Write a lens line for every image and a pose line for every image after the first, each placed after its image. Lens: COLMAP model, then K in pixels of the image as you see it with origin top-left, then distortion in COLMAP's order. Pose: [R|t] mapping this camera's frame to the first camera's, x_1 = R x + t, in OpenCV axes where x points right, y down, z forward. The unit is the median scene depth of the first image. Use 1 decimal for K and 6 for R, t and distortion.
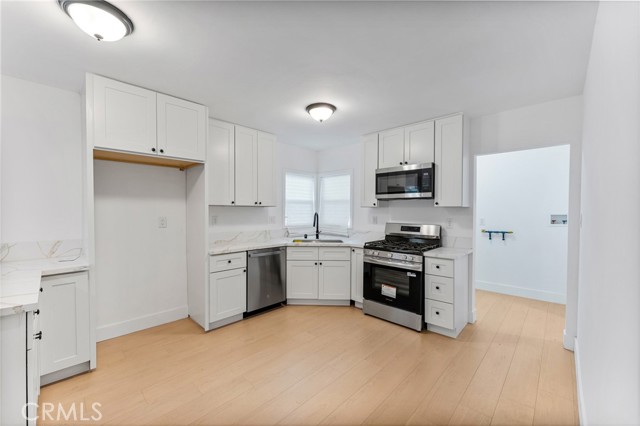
lens RADIAL K [[256.9, 0, 313.2], [0, 256.9, 212.5], [0, 0, 1]] dist [-0.002094, -0.000034]
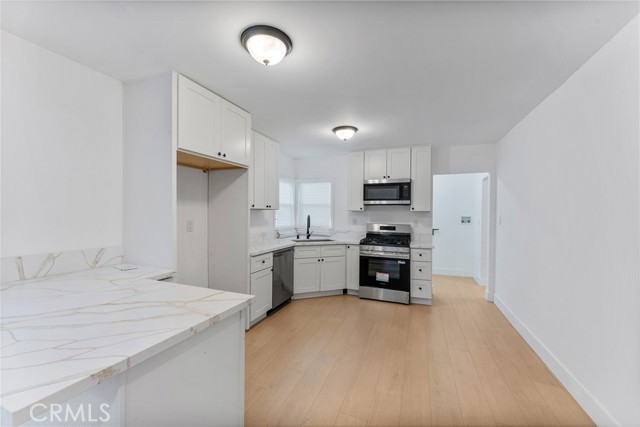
lens RADIAL K [[258.3, 0, 315.4], [0, 258.3, 212.7], [0, 0, 1]] dist [-0.001222, -0.000120]
pose [[0.926156, 0.003613, 0.377122, -0.477106], [-0.001219, 0.999978, -0.006587, -0.003988], [-0.377138, 0.005641, 0.926140, -0.062108]]
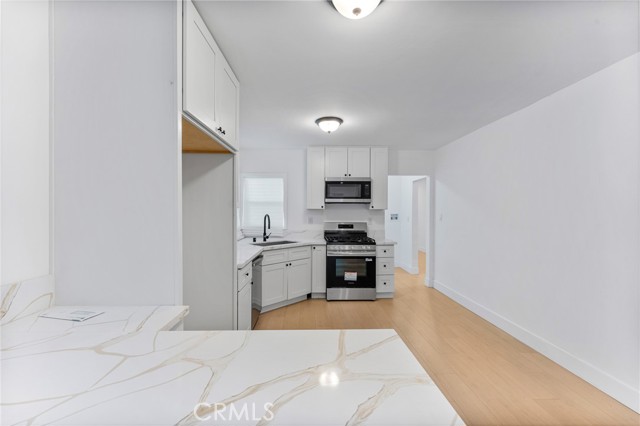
lens RADIAL K [[256.9, 0, 317.1], [0, 256.9, 210.8], [0, 0, 1]] dist [-0.002094, -0.000034]
pose [[0.696484, -0.001139, 0.717571, -0.690054], [0.007725, 0.999953, -0.005911, -0.007550], [-0.717530, 0.009660, 0.696460, 0.227180]]
